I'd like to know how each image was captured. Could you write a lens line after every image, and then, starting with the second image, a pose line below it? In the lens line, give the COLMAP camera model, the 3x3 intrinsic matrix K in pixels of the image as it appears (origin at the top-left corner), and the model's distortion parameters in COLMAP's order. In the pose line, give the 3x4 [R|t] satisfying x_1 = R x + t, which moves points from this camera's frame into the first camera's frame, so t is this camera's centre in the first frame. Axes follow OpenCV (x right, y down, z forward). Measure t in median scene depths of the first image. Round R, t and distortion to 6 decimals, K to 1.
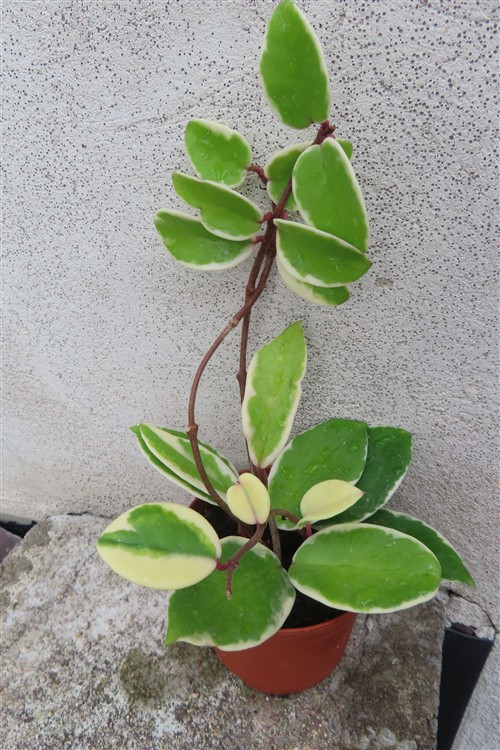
lens RADIAL K [[539.1, 0, 250.0], [0, 539.1, 375.0], [0, 0, 1]] dist [-0.014045, 0.007986]
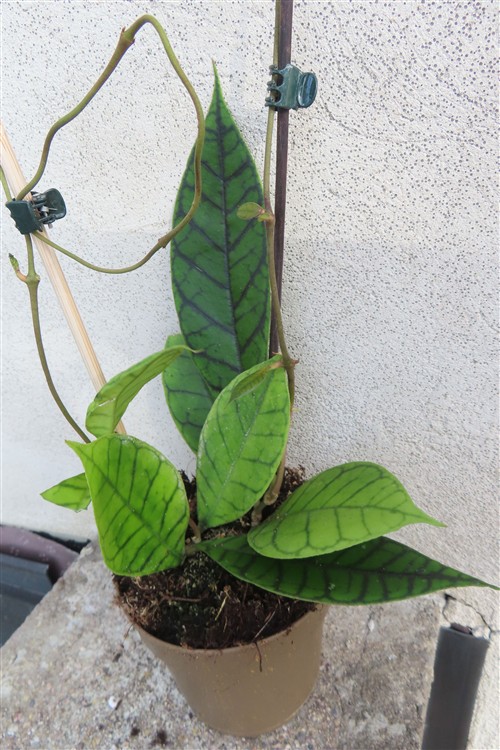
lens RADIAL K [[539.1, 0, 250.0], [0, 539.1, 375.0], [0, 0, 1]] dist [-0.014045, 0.007986]
pose [[0.993729, -0.054350, -0.097722, 0.123452], [0.054317, 0.998519, -0.003003, -0.095356], [0.097741, -0.002324, 0.995209, -0.196773]]
